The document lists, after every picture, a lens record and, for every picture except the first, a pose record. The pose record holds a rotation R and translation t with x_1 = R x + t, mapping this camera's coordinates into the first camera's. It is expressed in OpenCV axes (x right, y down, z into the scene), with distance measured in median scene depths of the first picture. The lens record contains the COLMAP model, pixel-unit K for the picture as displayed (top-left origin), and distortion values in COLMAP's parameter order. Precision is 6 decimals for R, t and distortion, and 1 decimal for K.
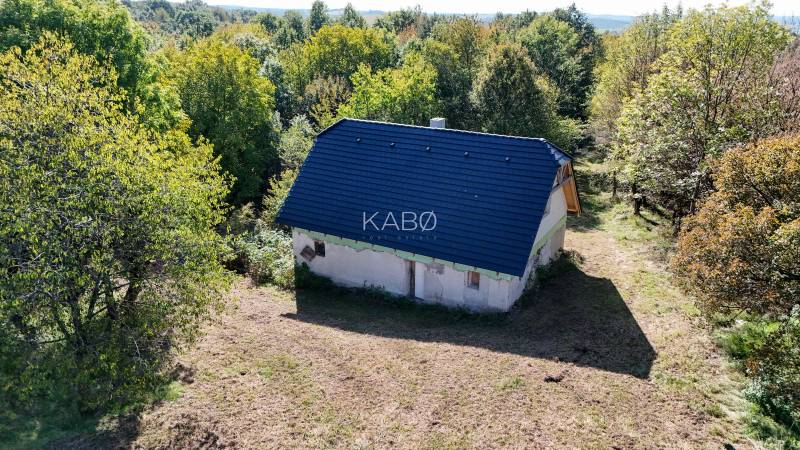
lens RADIAL K [[602.2, 0, 400.0], [0, 602.2, 225.0], [0, 0, 1]] dist [0.078130, -0.060147]
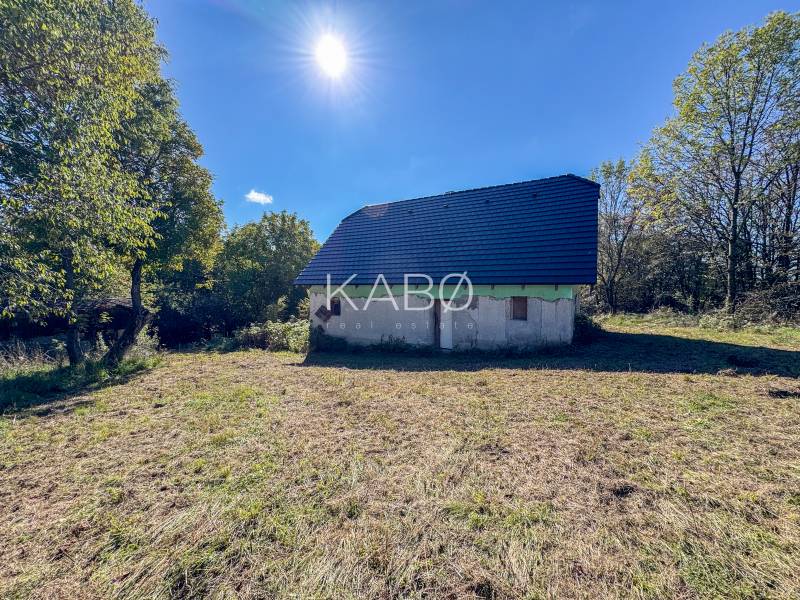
lens RADIAL K [[318.7, 0, 400.0], [0, 318.7, 300.0], [0, 0, 1]] dist [-0.000908, -0.000068]
pose [[0.999794, -0.008902, -0.018226, -0.025169], [0.003087, 0.954864, -0.297026, 0.200517], [0.020048, 0.296908, 0.954695, 0.584510]]
